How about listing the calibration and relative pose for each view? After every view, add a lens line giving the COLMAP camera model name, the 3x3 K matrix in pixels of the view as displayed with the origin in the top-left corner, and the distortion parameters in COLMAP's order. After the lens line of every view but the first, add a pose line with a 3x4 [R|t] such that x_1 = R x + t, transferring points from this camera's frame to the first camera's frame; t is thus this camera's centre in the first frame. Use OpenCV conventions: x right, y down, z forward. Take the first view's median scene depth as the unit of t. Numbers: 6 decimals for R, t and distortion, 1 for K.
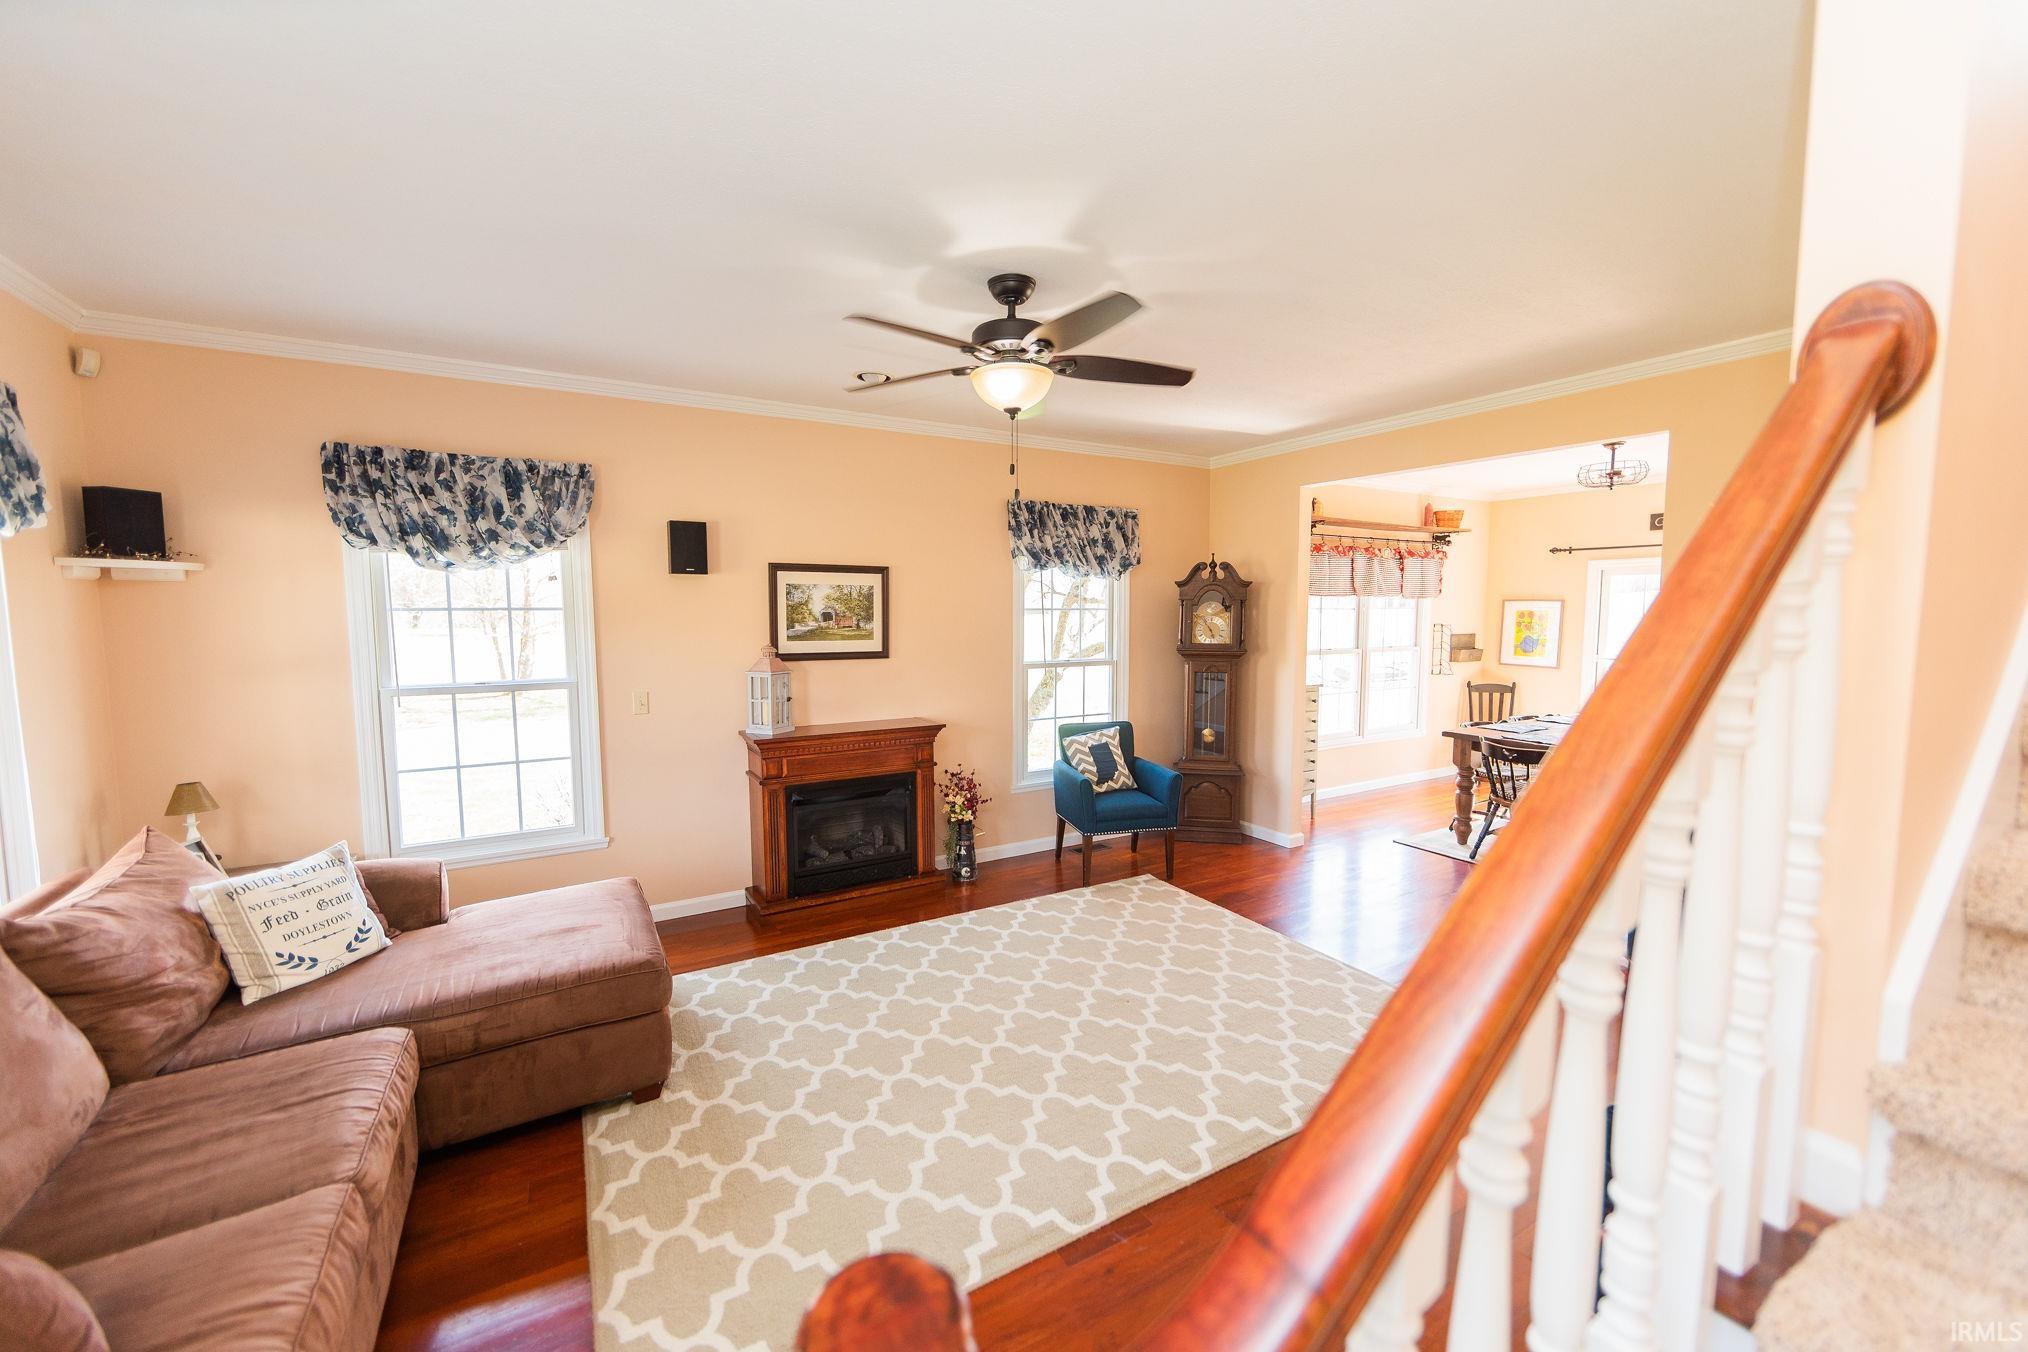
lens RADIAL K [[793.5, 0, 1016.4], [0, 793.5, 692.2], [0, 0, 1]] dist [-0.001548, -0.000021]
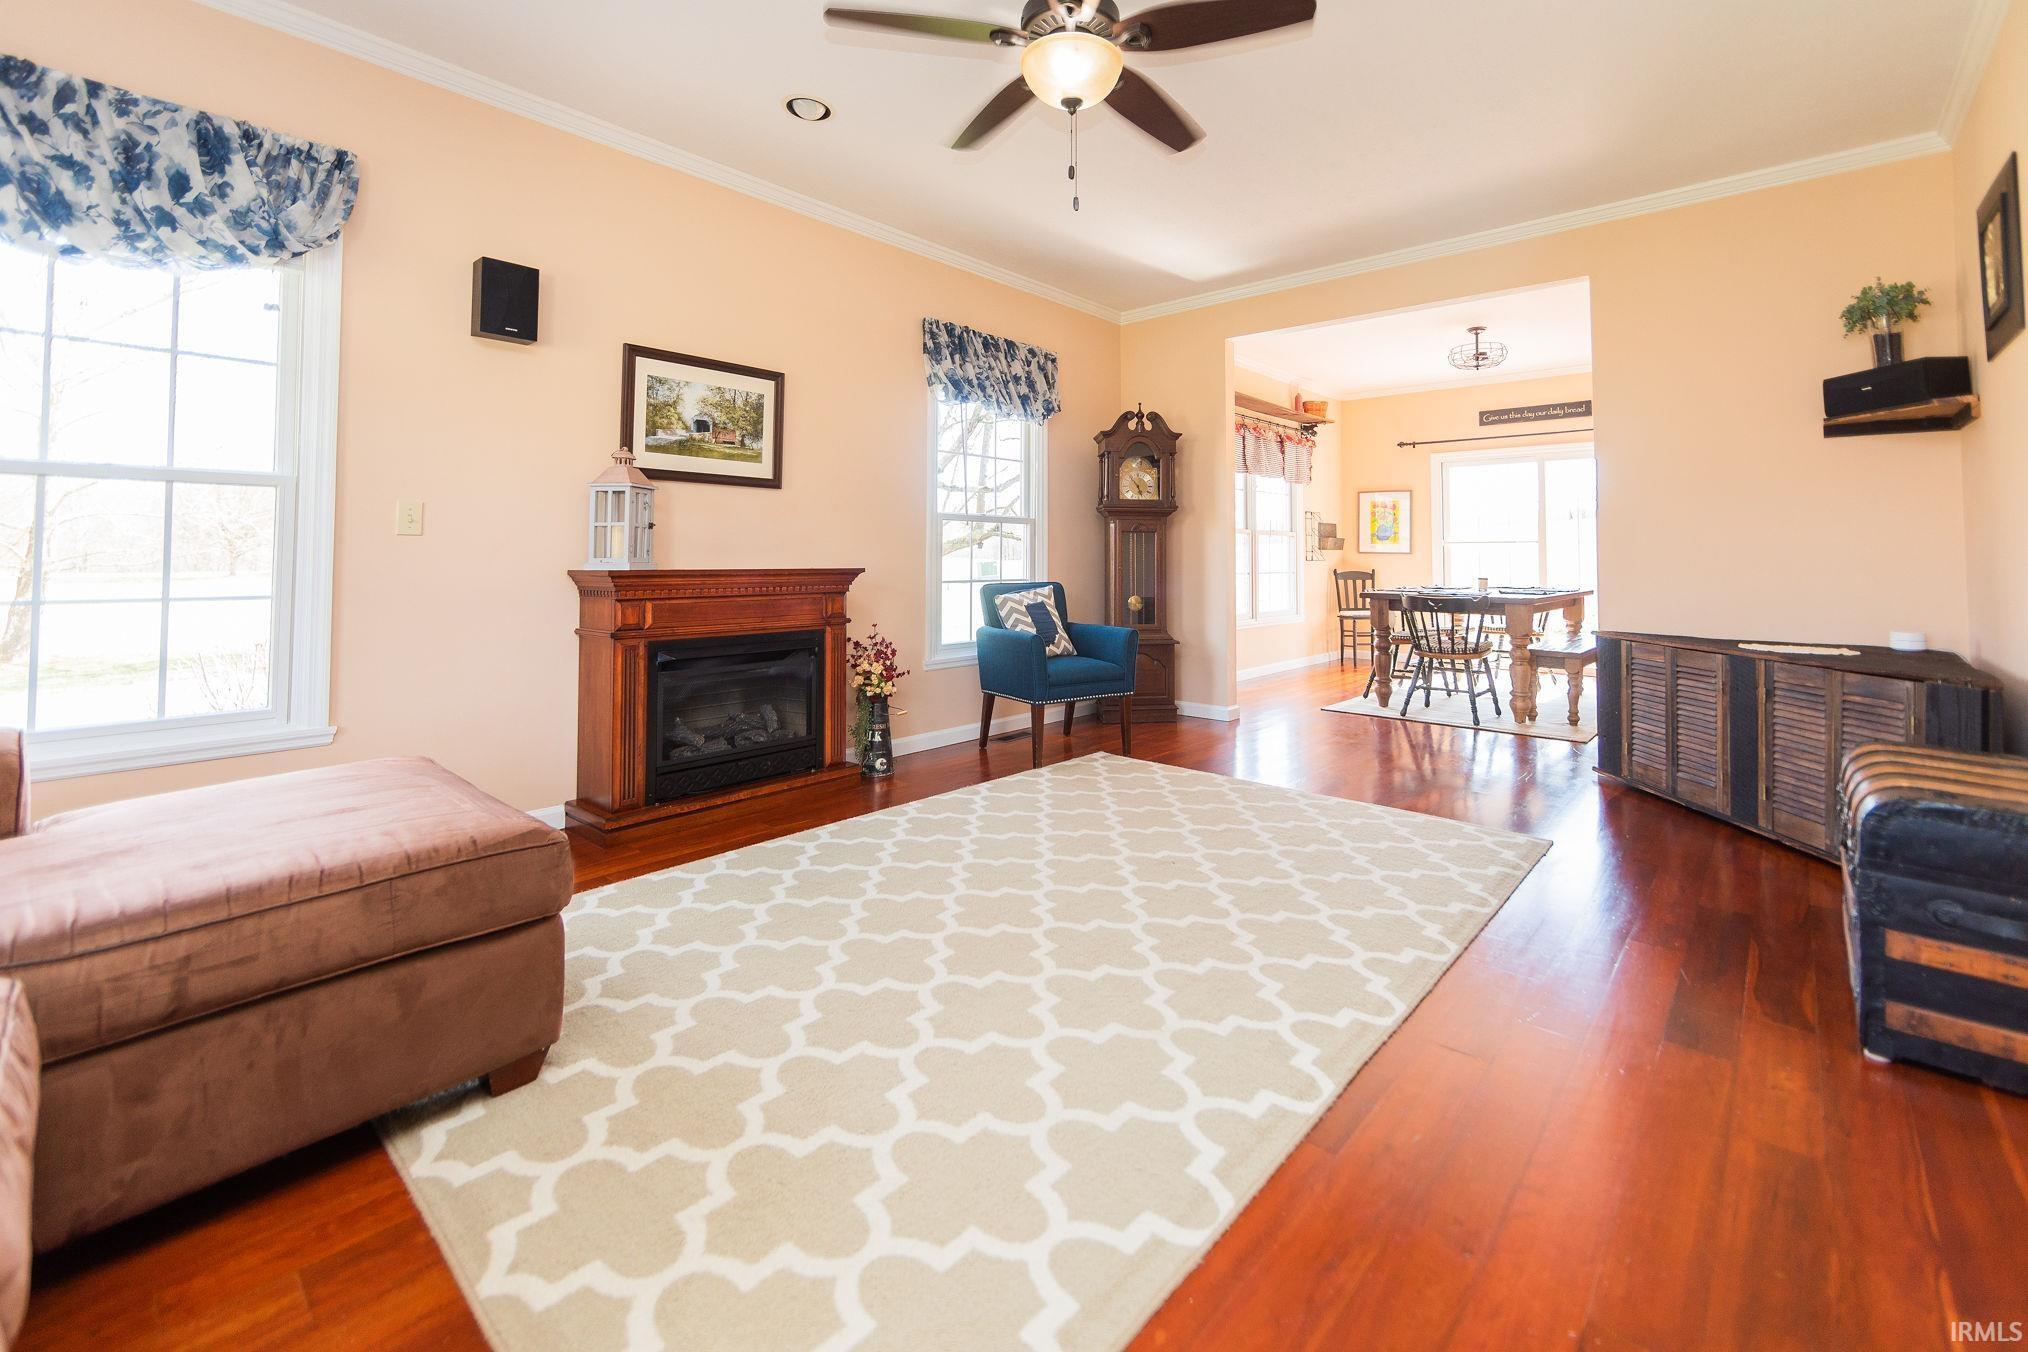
lens RADIAL K [[844.4, 0, 1084.1], [0, 844.4, 545.2], [0, 0, 1]] dist [0.000550, -0.000695]
pose [[0.939078, 0.018108, 0.343226, -0.159187], [0.024090, 0.992688, -0.118284, 0.112534], [-0.342858, 0.119346, 0.931775, 0.132137]]
